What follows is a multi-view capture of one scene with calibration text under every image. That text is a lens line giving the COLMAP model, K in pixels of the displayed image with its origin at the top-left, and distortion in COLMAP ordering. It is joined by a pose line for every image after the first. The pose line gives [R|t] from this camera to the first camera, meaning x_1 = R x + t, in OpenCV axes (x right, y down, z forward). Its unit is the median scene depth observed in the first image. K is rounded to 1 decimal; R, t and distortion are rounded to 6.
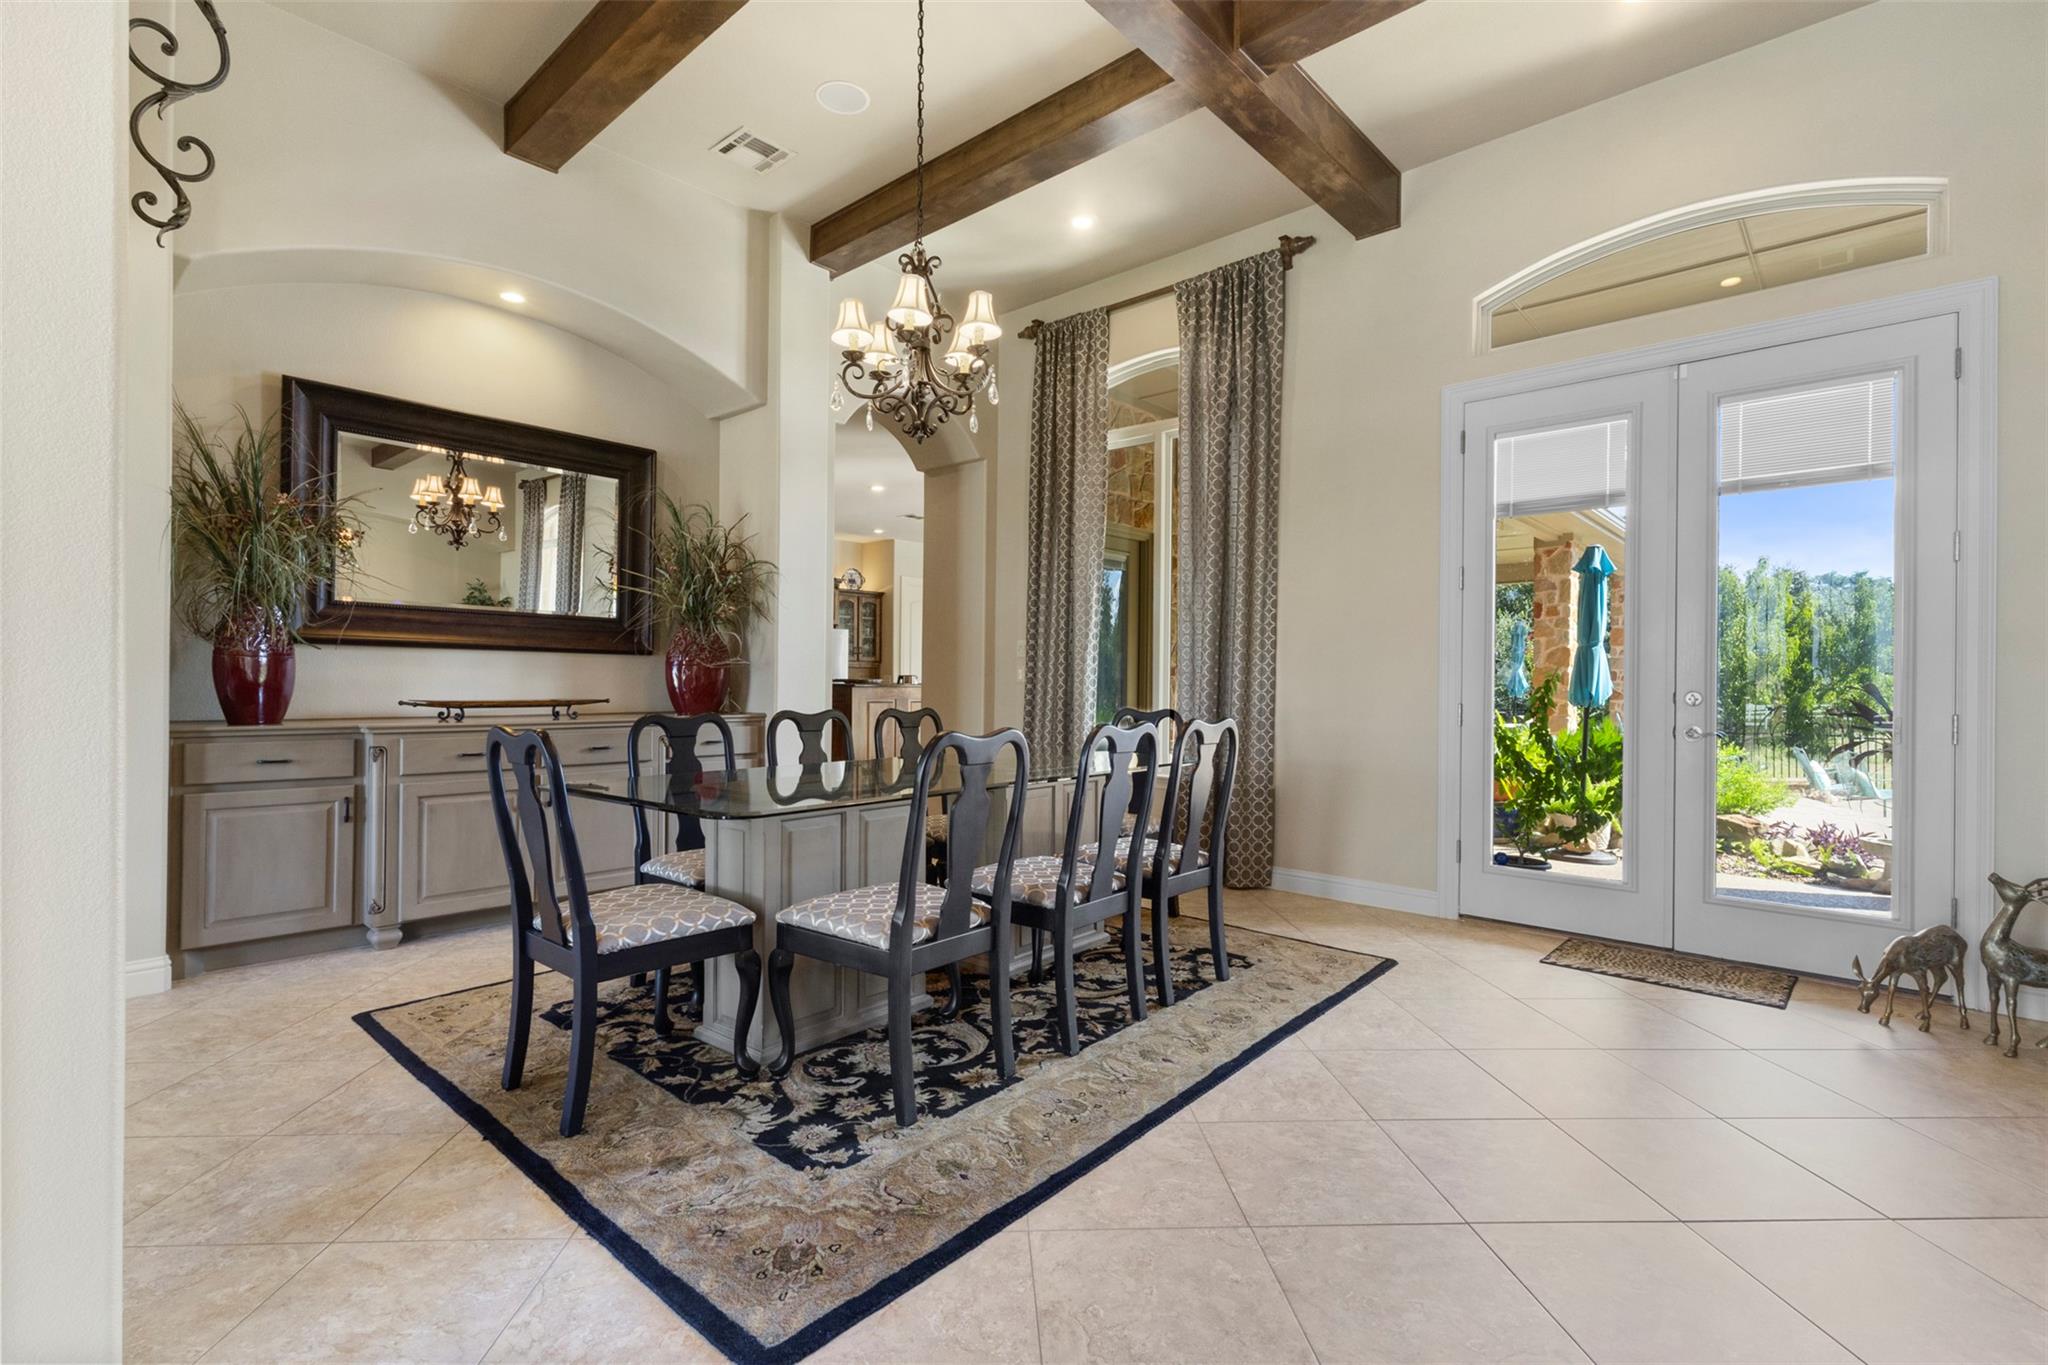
lens RADIAL K [[940.8, 0, 1013.5], [0, 940.8, 682.8], [0, 0, 1]] dist [0.003403, 0.000156]
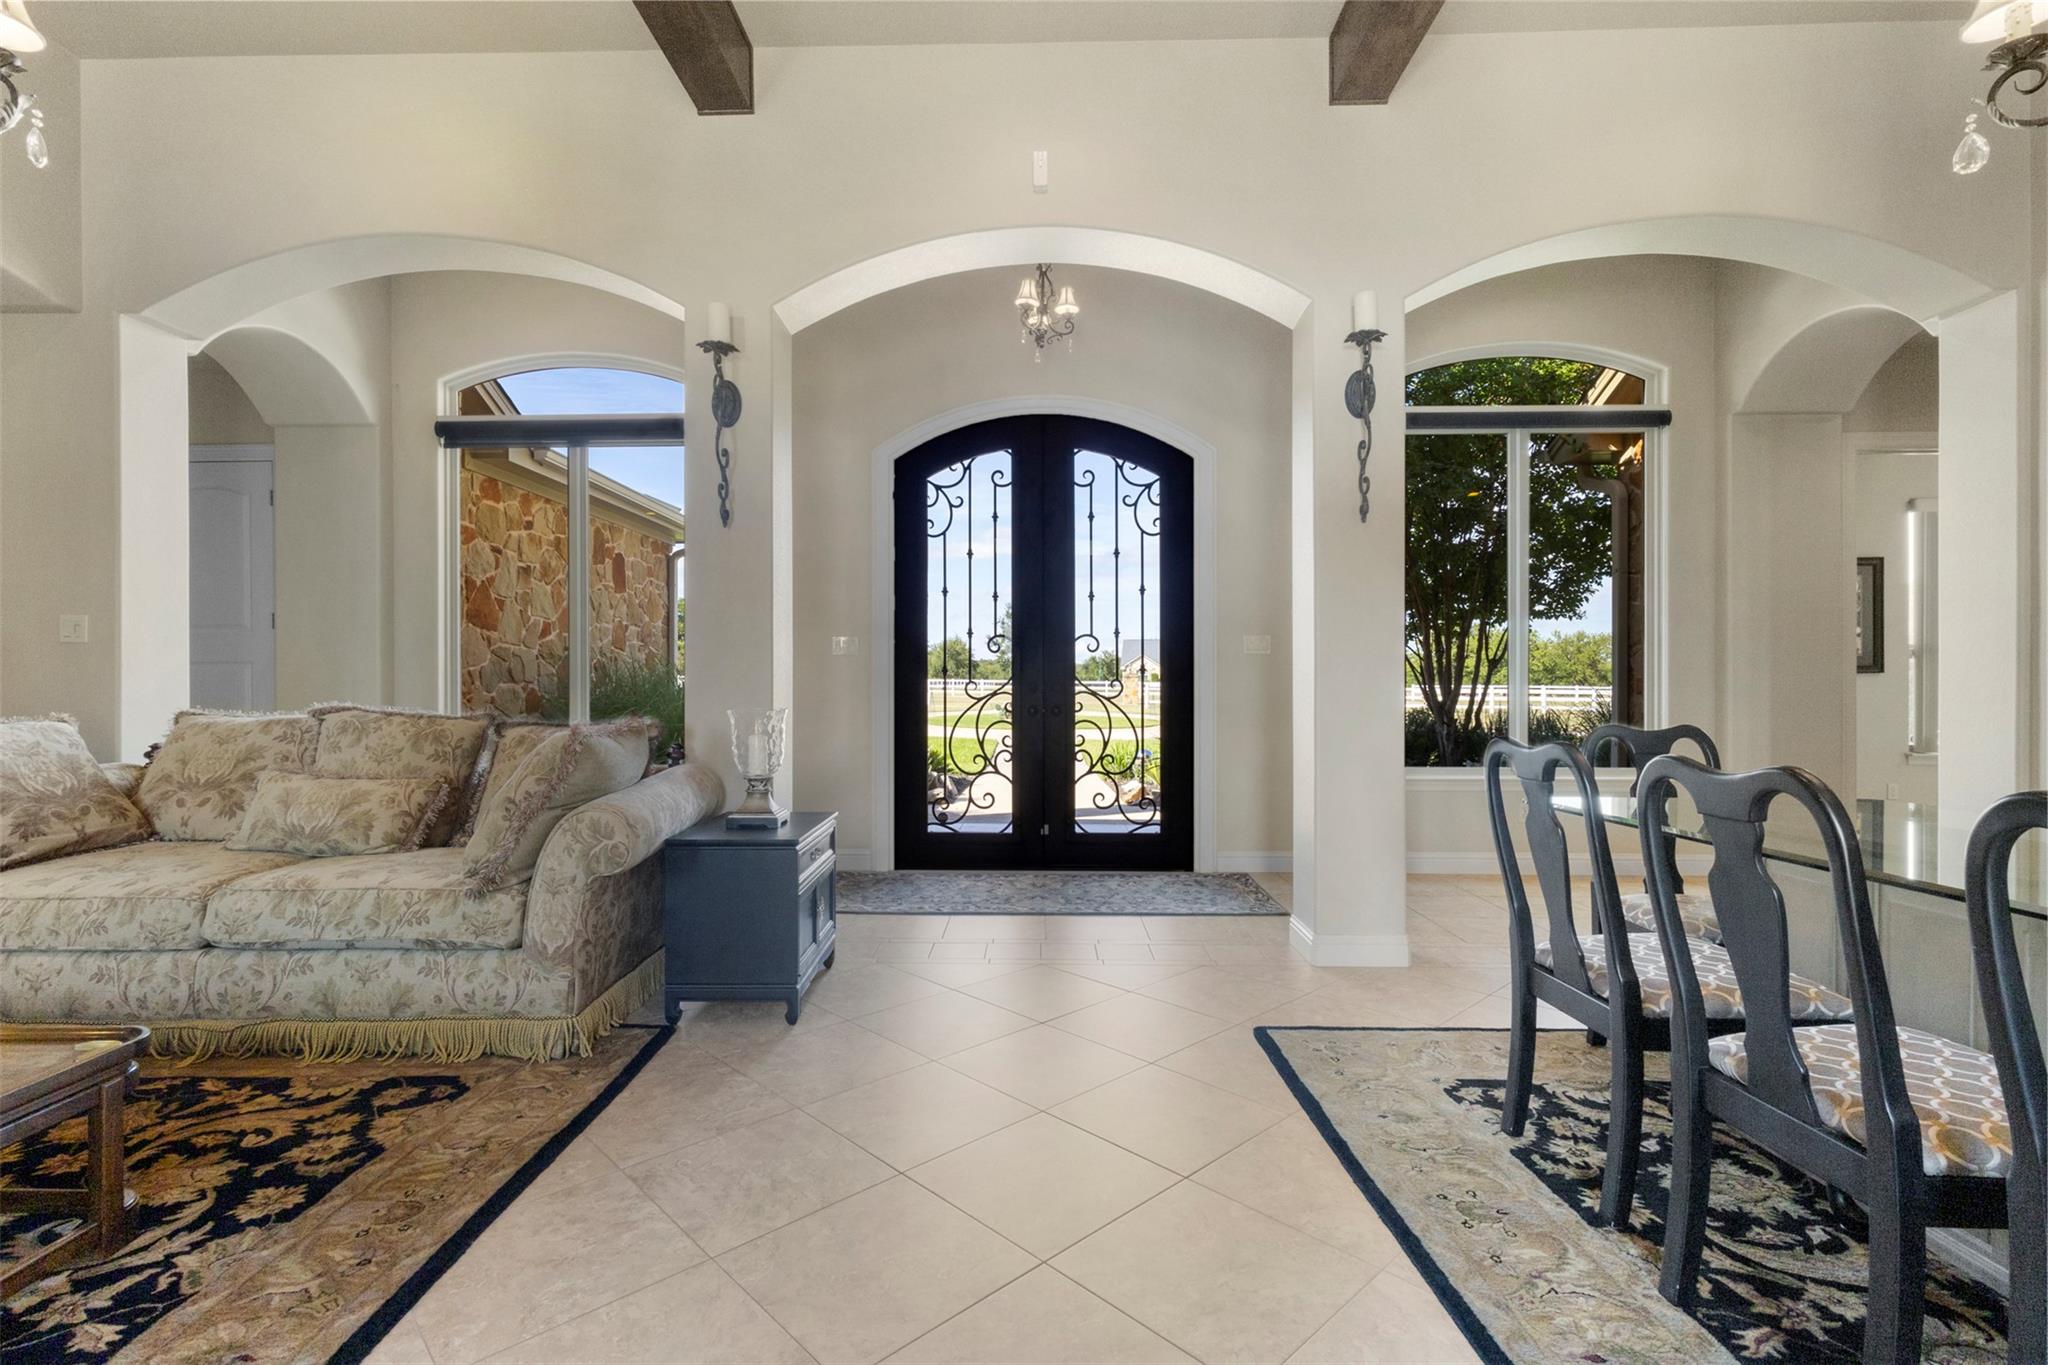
lens RADIAL K [[936.9, 0, 1013.0], [0, 936.9, 684.3], [0, 0, 1]] dist [0.004728, 0.000224]
pose [[-0.755073, -0.009433, -0.655573, 0.513734], [-0.007345, 0.999955, -0.005929, 0.004274], [0.655599, 0.000338, -0.755109, 0.774208]]
